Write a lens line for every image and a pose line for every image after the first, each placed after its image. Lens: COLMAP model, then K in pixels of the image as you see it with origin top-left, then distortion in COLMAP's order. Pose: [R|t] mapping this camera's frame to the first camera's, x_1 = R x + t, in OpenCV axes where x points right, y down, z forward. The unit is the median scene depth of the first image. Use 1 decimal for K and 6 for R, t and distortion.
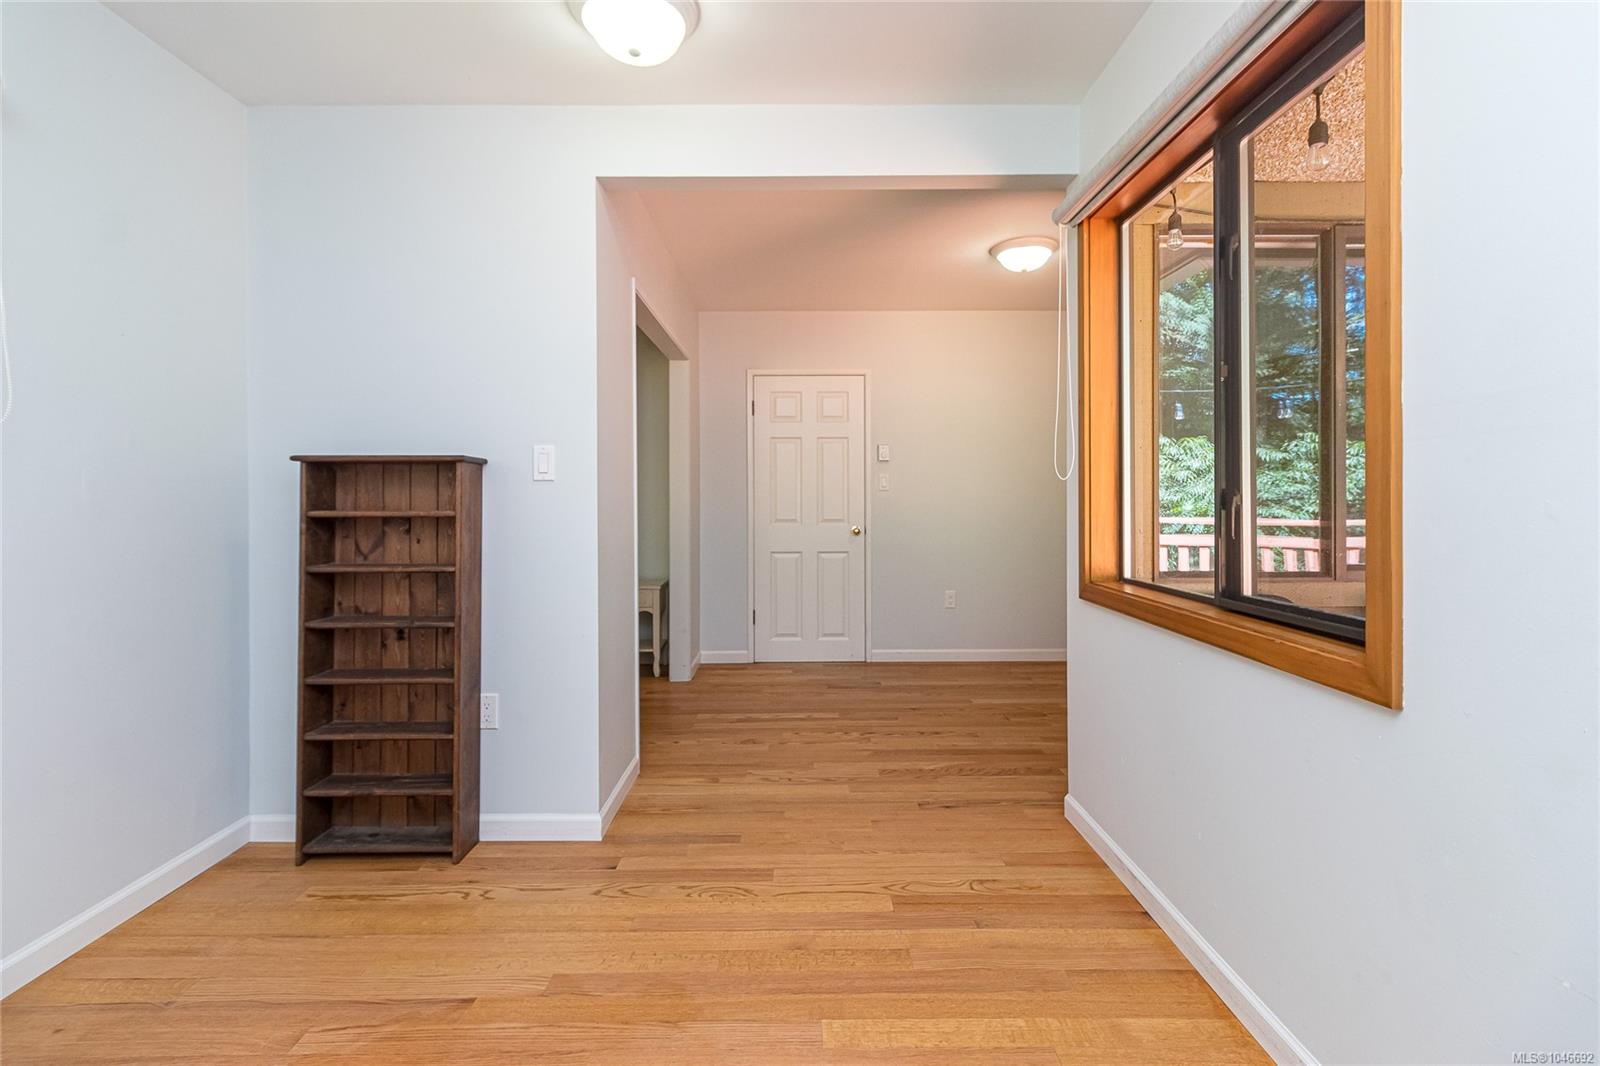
lens RADIAL K [[739.0, 0, 788.7], [0, 739.0, 522.0], [0, 0, 1]] dist [0.003091, -0.000349]
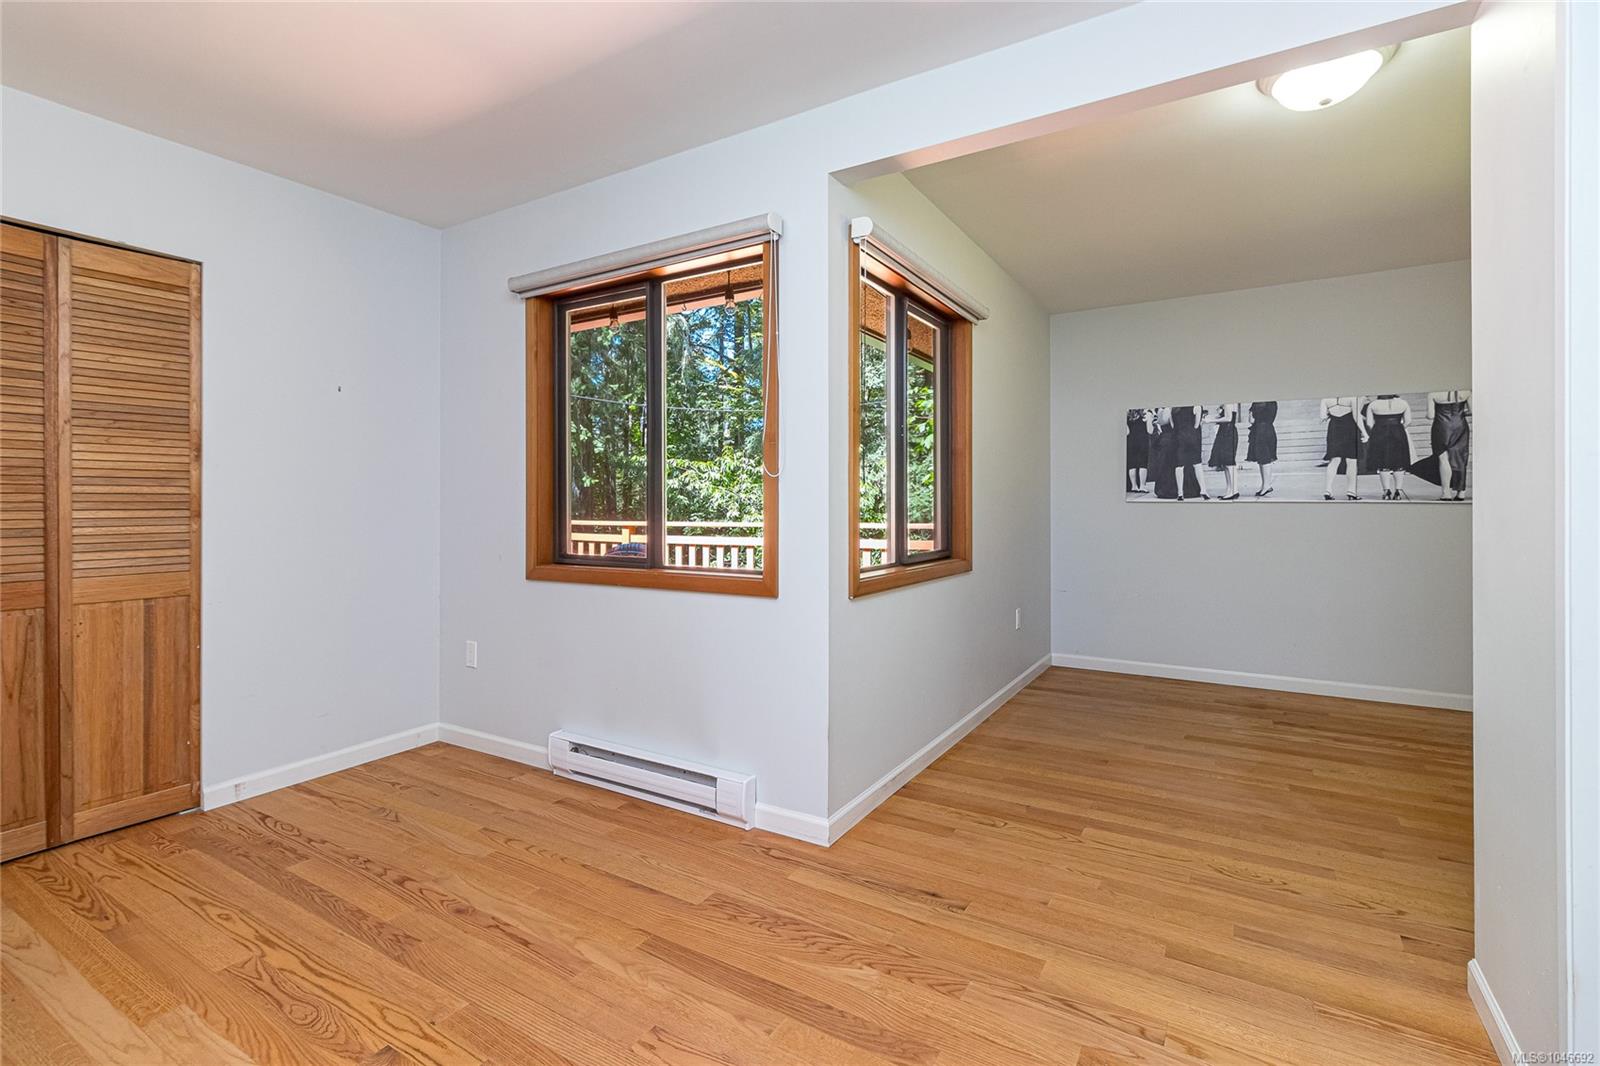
lens RADIAL K [[739.0, 0, 801.1], [0, 739.0, 504.3], [0, 0, 1]] dist [0.003091, -0.000349]
pose [[-0.859722, 0.004909, 0.510739, -0.083193], [0.018035, 0.999622, 0.020751, -0.057215], [-0.510444, 0.027051, -0.859485, 2.161060]]
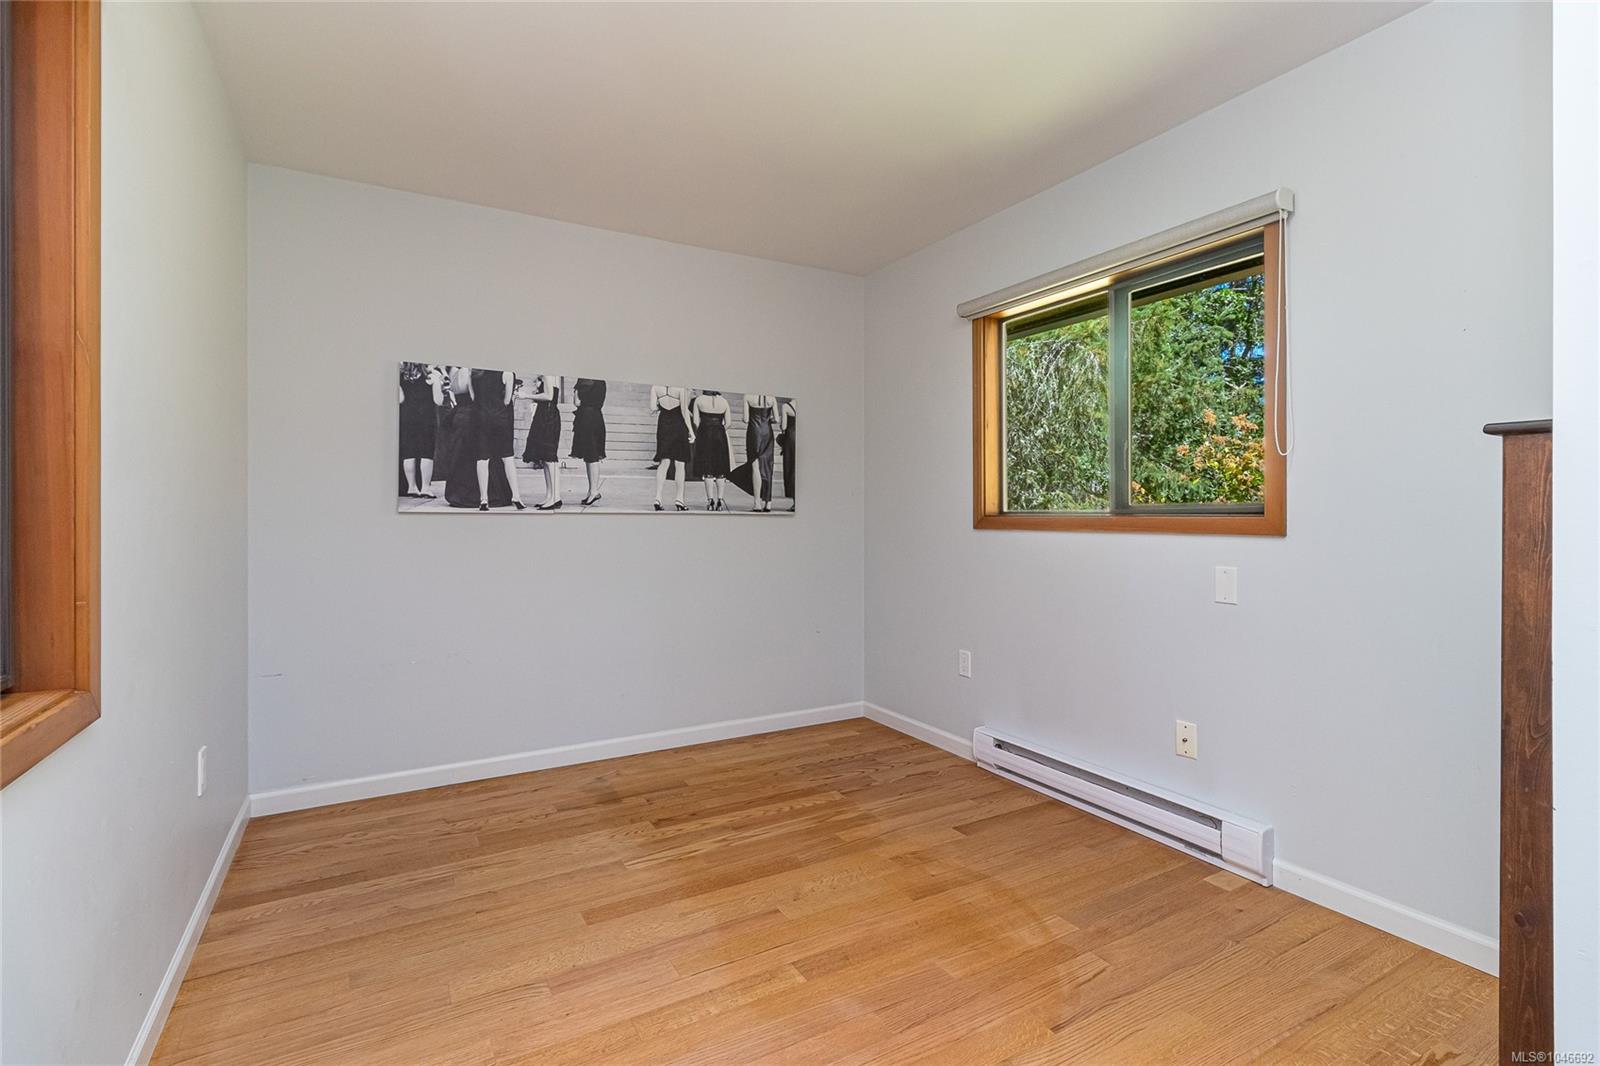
lens RADIAL K [[739.0, 0, 796.0], [0, 739.0, 509.9], [0, 0, 1]] dist [0.003091, -0.000349]
pose [[-0.865419, 0.002389, -0.501043, 0.265157], [-0.008490, 0.999775, 0.019432, -0.037358], [0.500977, 0.021071, -0.865204, 1.276578]]
